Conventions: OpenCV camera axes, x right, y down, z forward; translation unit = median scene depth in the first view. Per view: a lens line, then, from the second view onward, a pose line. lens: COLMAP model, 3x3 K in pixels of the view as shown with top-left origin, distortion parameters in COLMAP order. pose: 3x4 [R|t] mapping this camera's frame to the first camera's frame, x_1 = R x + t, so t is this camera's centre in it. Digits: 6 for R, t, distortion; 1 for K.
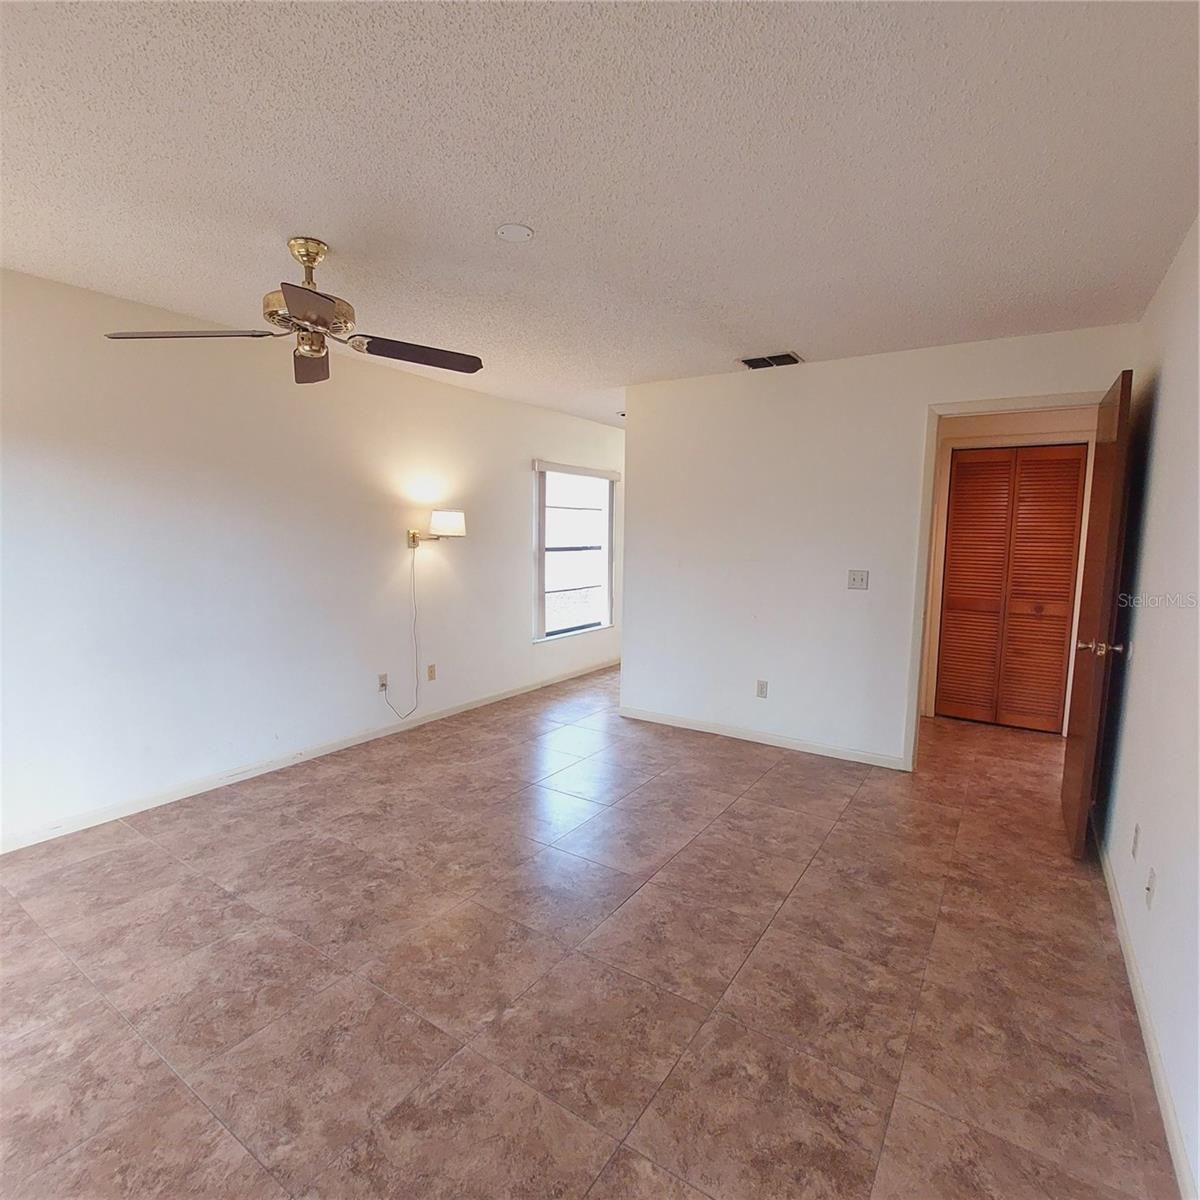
lens RADIAL K [[637.0, 0, 595.1], [0, 637.0, 593.7], [0, 0, 1]] dist [-0.013190, -0.002621]
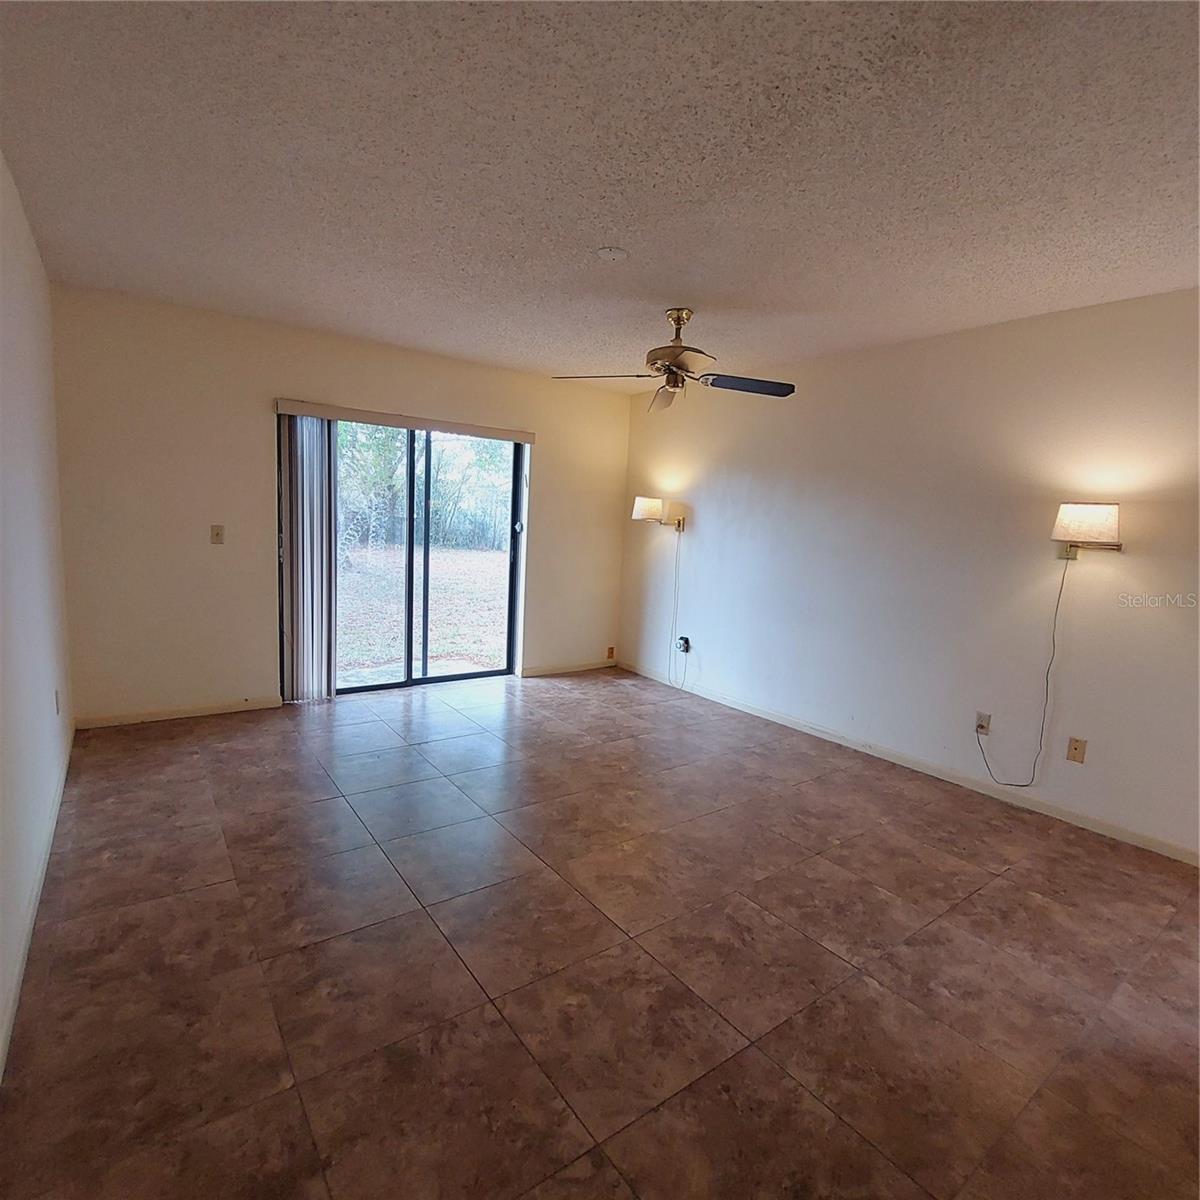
lens RADIAL K [[637.0, 0, 594.4], [0, 637.0, 603.5], [0, 0, 1]] dist [-0.013190, -0.002621]
pose [[-0.339452, 0.093205, -0.935994, 0.921481], [-0.146710, 0.977654, 0.150560, -0.089005], [0.929112, 0.188428, -0.318192, 1.300014]]
